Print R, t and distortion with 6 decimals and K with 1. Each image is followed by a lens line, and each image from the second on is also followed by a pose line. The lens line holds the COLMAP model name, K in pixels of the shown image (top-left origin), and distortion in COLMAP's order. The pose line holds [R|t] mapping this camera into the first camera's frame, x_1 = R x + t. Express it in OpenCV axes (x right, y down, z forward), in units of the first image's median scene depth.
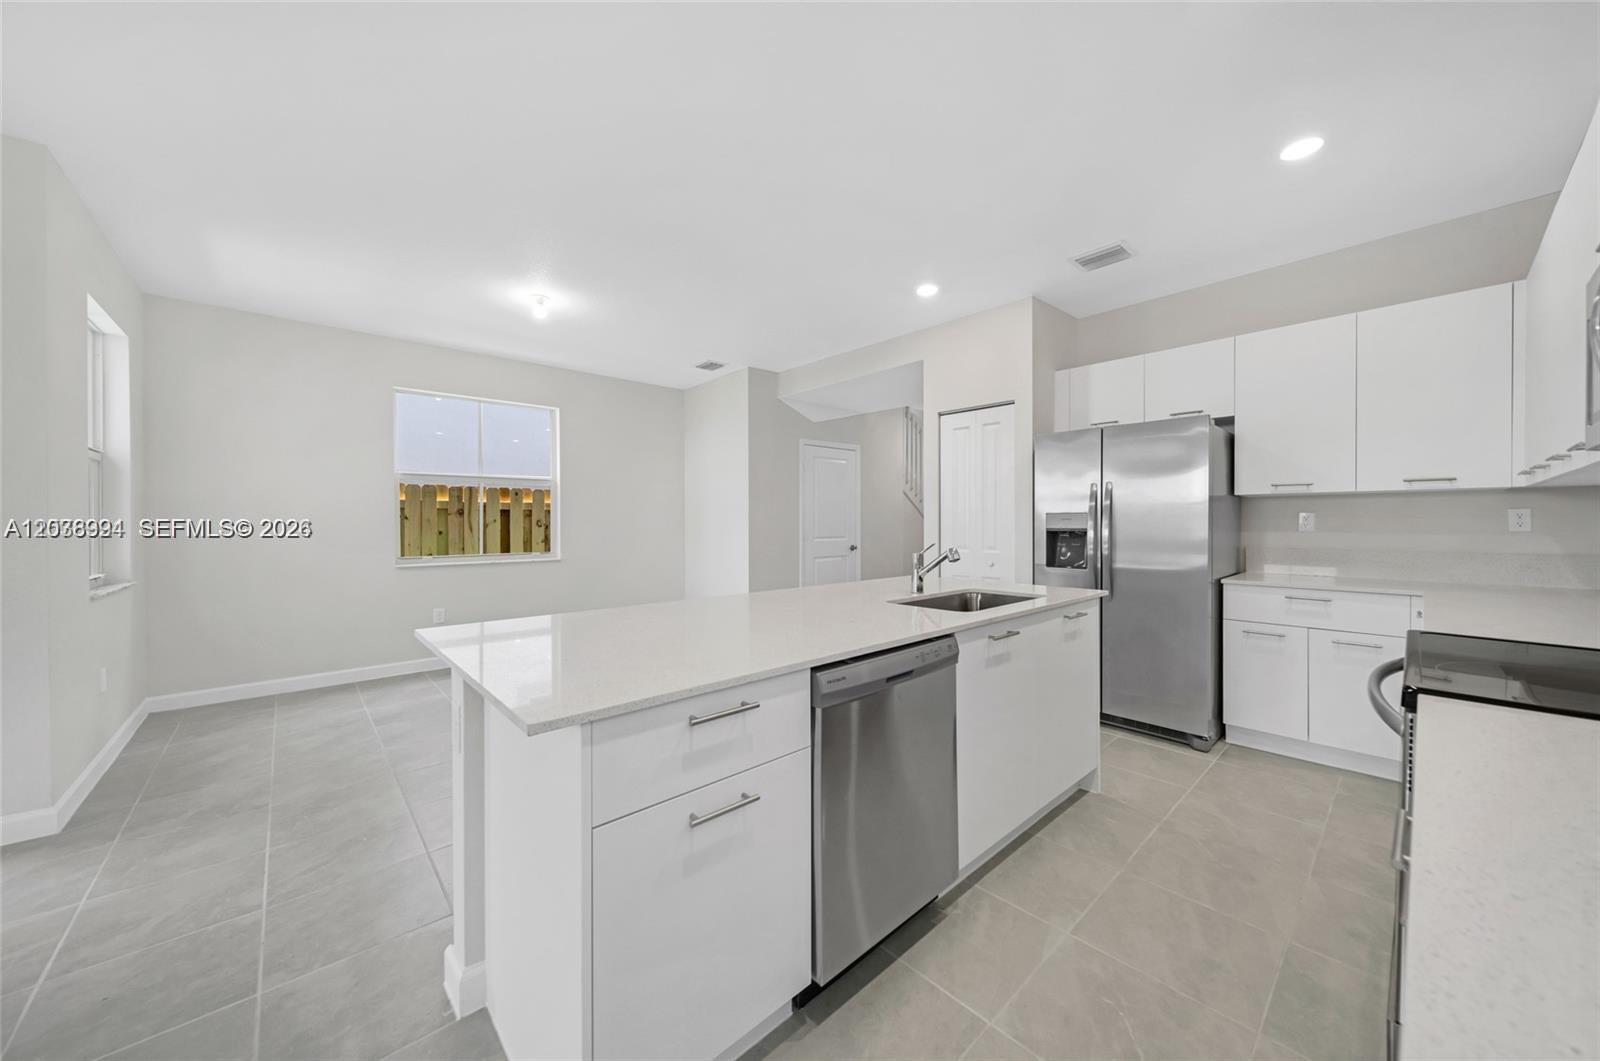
lens RADIAL K [[565.2, 0, 794.1], [0, 565.2, 520.2], [0, 0, 1]] dist [0.004464, 0.000123]
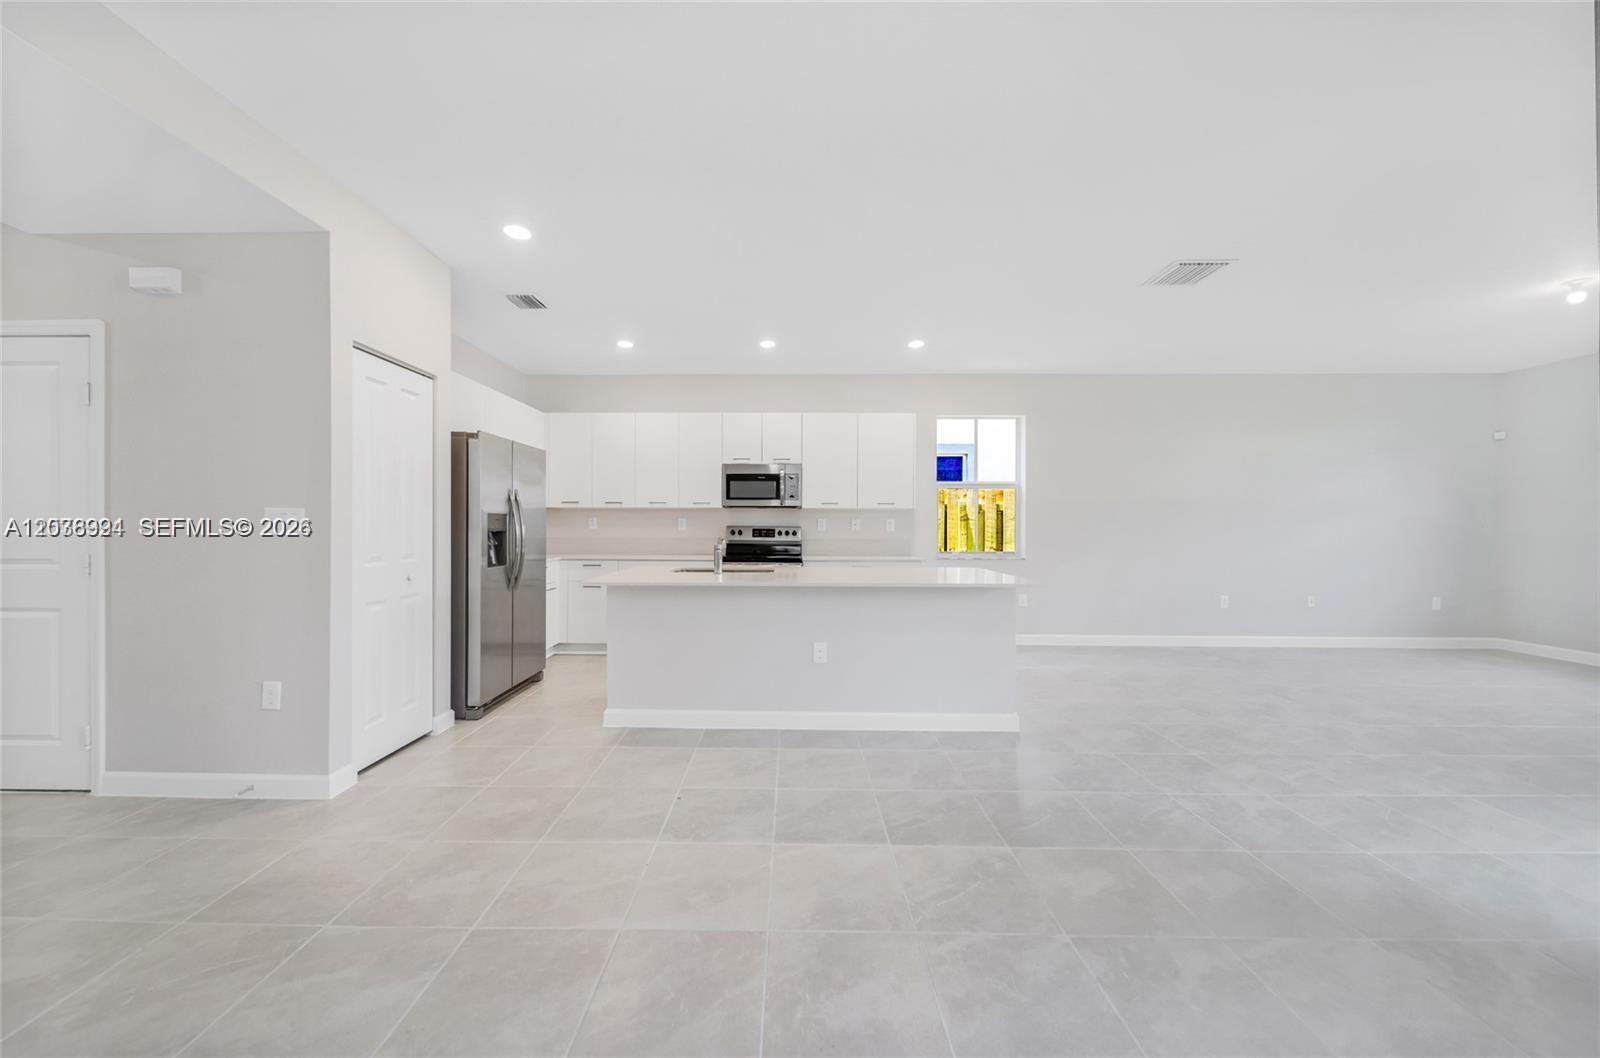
lens RADIAL K [[561.6, 0, 778.7], [0, 561.6, 524.4], [0, 0, 1]] dist [0.001465, 0.000112]
pose [[-0.732495, 0.000377, 0.680772, -0.581401], [-0.003175, 0.999987, -0.003971, 0.009212], [-0.680765, -0.005071, -0.732484, 1.342343]]
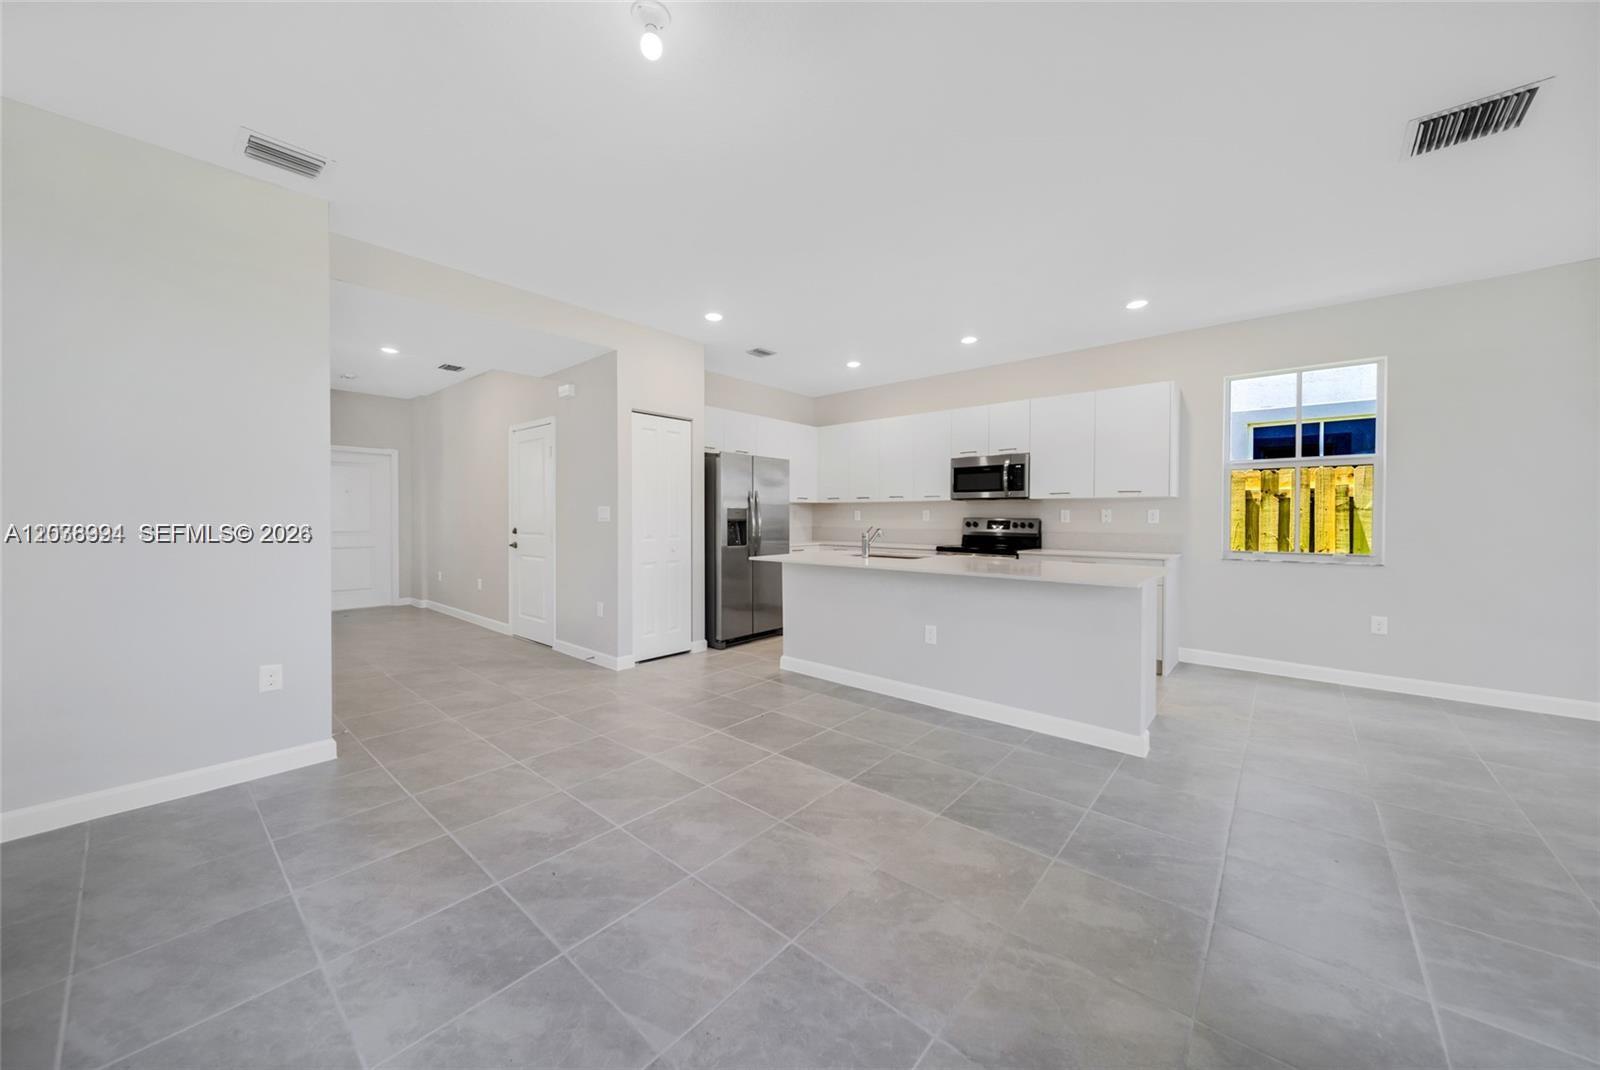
lens RADIAL K [[566.4, 0, 789.9], [0, 566.4, 521.1], [0, 0, 1]] dist [0.006433, -0.000002]
pose [[-0.116337, -0.005445, 0.993195, -0.964705], [-0.004685, 0.999977, 0.004933, 0.012005], [-0.993199, -0.004079, -0.116359, 0.988638]]
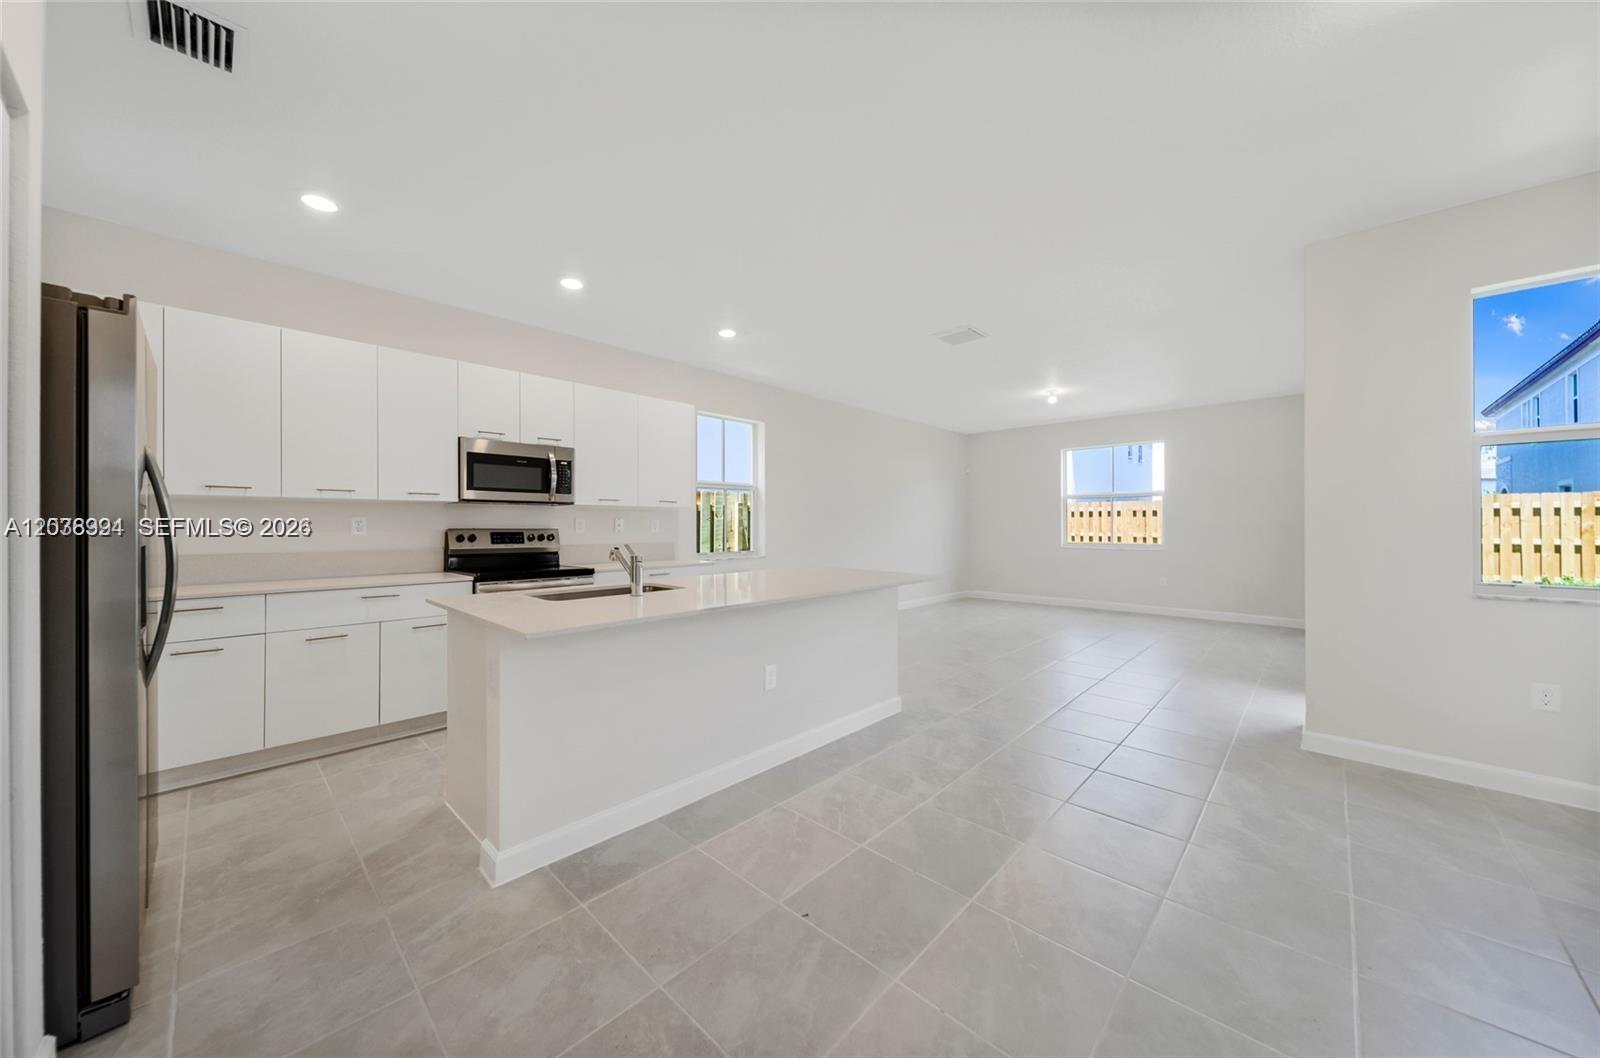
lens RADIAL K [[565.2, 0, 794.1], [0, 565.2, 518.7], [0, 0, 1]] dist [0.004464, 0.000123]
pose [[-0.996353, 0.004574, -0.085200, 0.021097], [0.005747, 0.999892, -0.013527, 0.007020], [0.085129, -0.013967, -0.996272, 1.409618]]
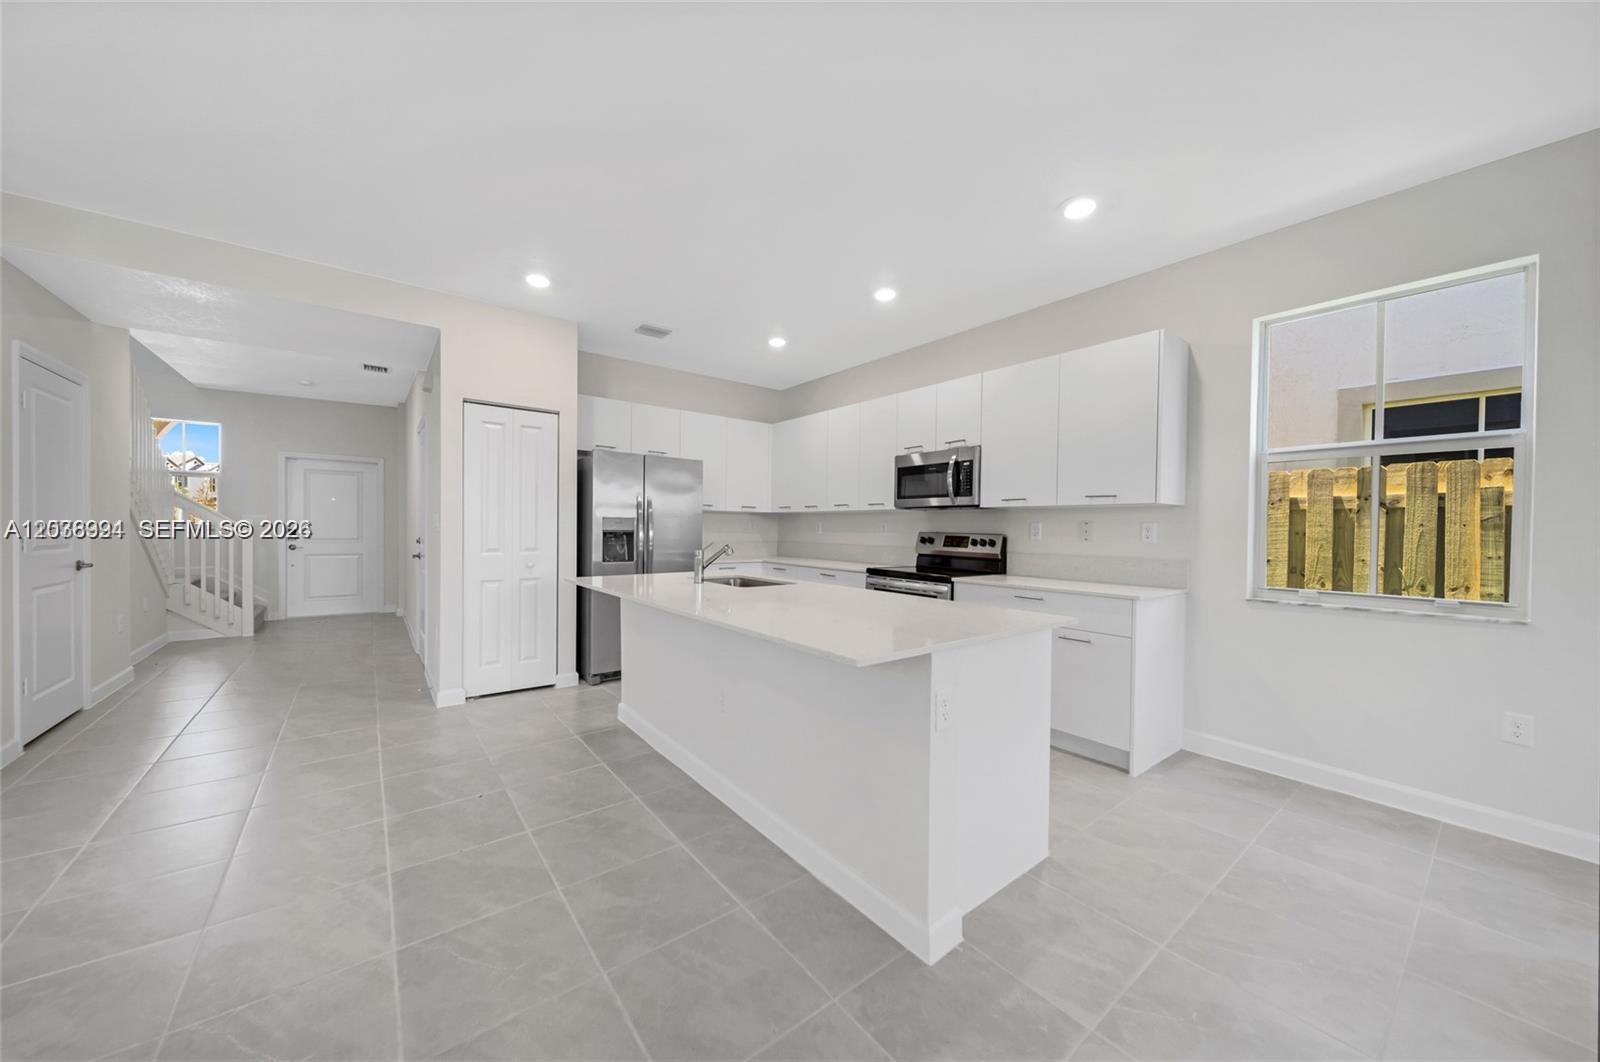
lens RADIAL K [[557.2, 0, 800.3], [0, 557.2, 534.6], [0, 0, 1]] dist [0.001529, -0.000018]
pose [[0.071385, -0.008682, 0.997411, -0.680017], [-0.015336, 0.999834, 0.009801, 0.005978], [-0.997331, -0.015996, 0.071241, 0.489973]]
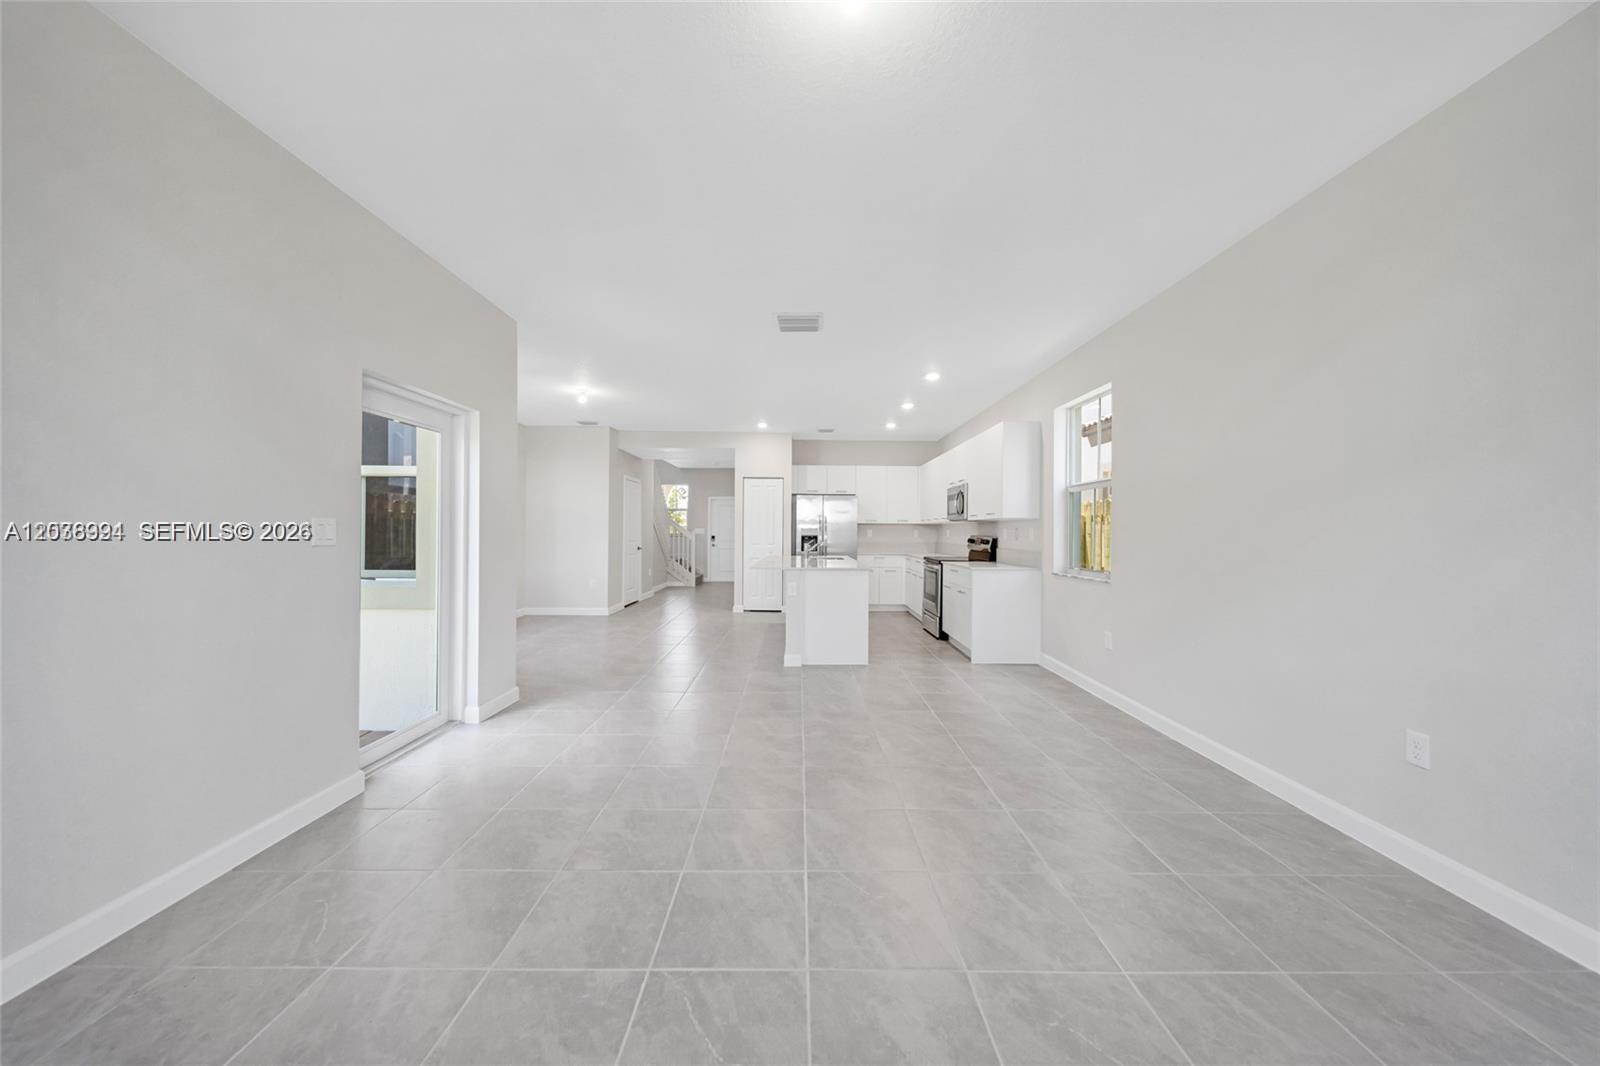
lens RADIAL K [[554.8, 0, 795.1], [0, 554.8, 530.6], [0, 0, 1]] dist [-0.002959, -0.000256]
pose [[0.674177, 0.009052, 0.738515, -1.260504], [-0.011026, 0.999937, -0.002191, 0.001237], [-0.738488, -0.006666, 0.674234, -0.537077]]
